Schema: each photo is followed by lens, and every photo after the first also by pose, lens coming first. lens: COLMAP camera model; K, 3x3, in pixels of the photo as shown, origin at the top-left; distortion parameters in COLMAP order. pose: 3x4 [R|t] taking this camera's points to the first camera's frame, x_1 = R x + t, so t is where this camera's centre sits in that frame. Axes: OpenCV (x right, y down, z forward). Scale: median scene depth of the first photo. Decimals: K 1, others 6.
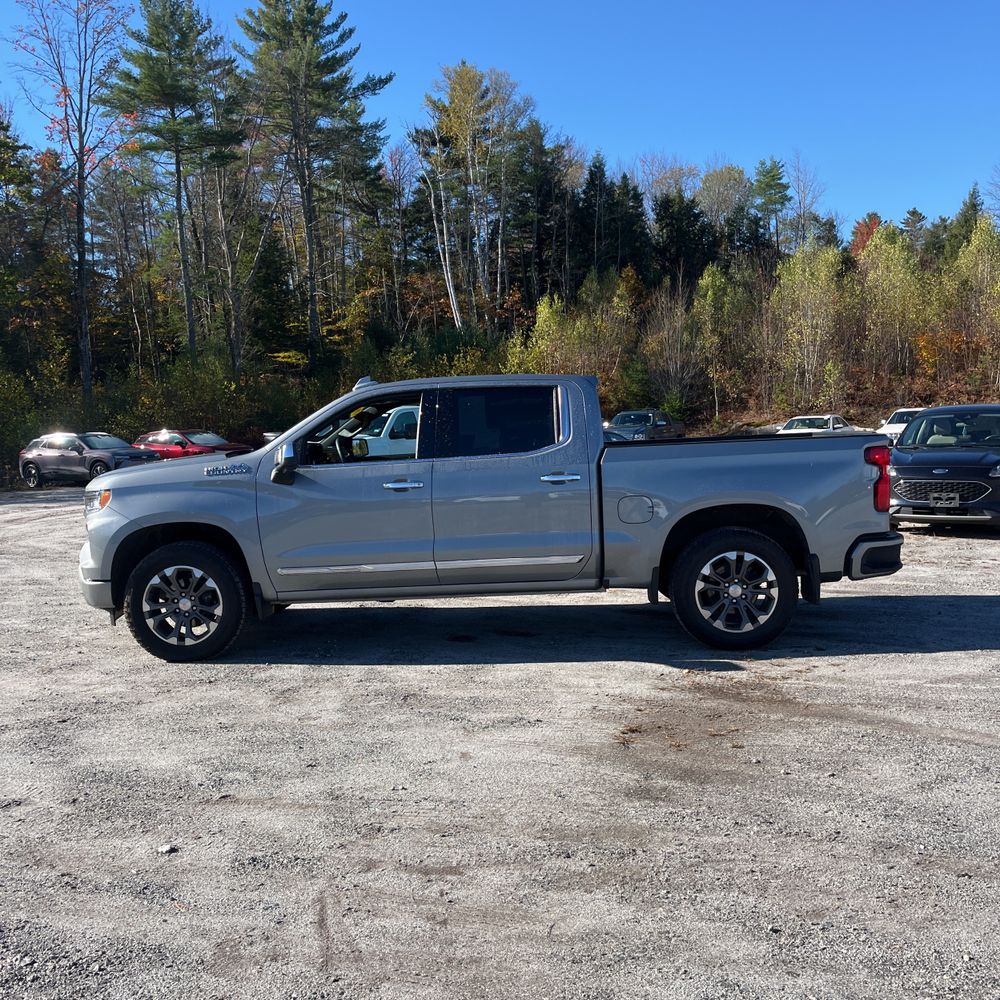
lens RADIAL K [[1021.9, 0, 497.9], [0, 1021.9, 500.3], [0, 0, 1]] dist [0.012977, 0.010408]
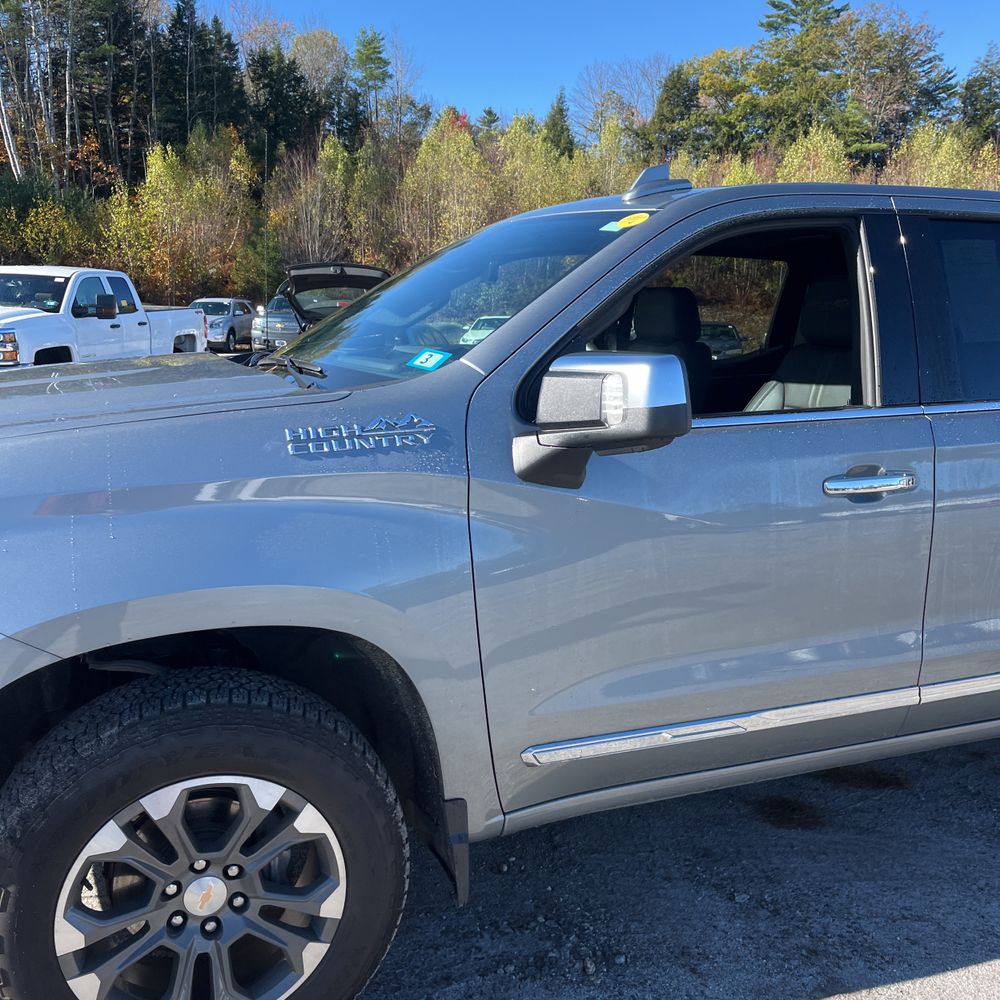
lens RADIAL K [[1014.6, 0, 486.7], [0, 1014.6, 501.4], [0, 0, 1]] dist [0.051286, -0.057216]
pose [[0.912287, -0.024476, 0.408819, -0.035533], [-0.020257, 0.994294, 0.104733, -0.004211], [-0.409050, -0.103828, 0.906586, 0.072968]]
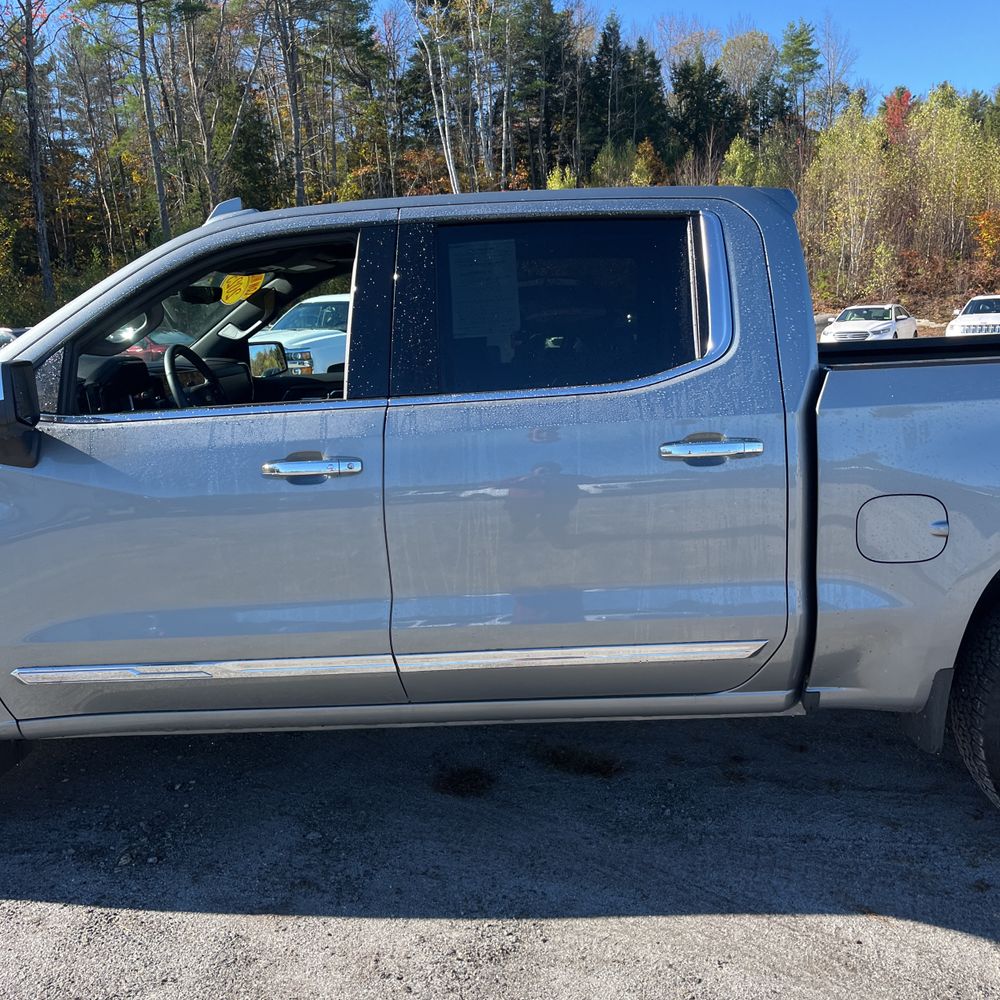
lens RADIAL K [[1021.0, 0, 508.4], [0, 1021.0, 486.7], [0, 0, 1]] dist [0.014214, 0.017912]
pose [[0.999969, -0.004084, 0.006697, -0.001880], [0.003461, 0.995892, 0.090487, -0.004240], [-0.007039, -0.090461, 0.995875, 0.059749]]
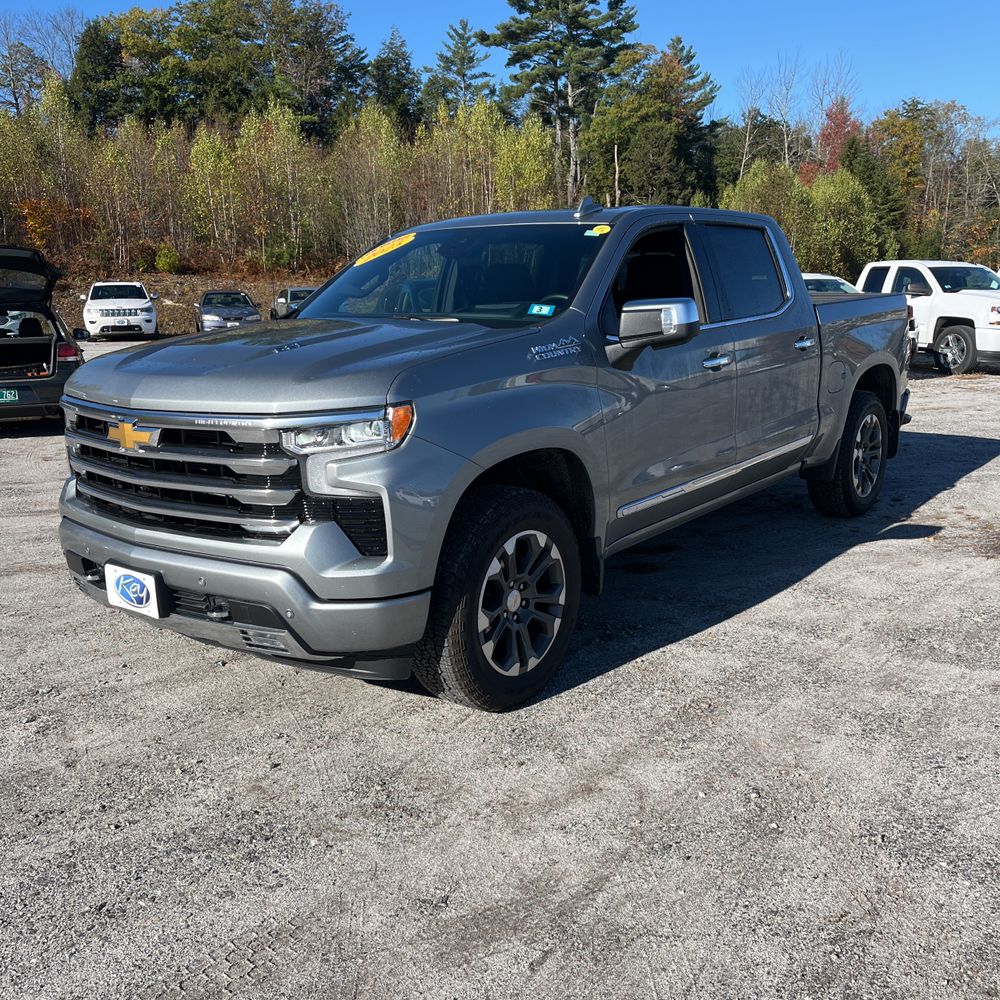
lens RADIAL K [[1012.5, 0, 502.5], [0, 1012.5, 504.6], [0, 0, 1]] dist [0.028826, -0.017127]
pose [[0.577258, -0.156436, 0.801437, -0.074659], [0.059242, 0.986914, 0.149969, -0.003045], [-0.814410, -0.039092, 0.578972, 0.070816]]
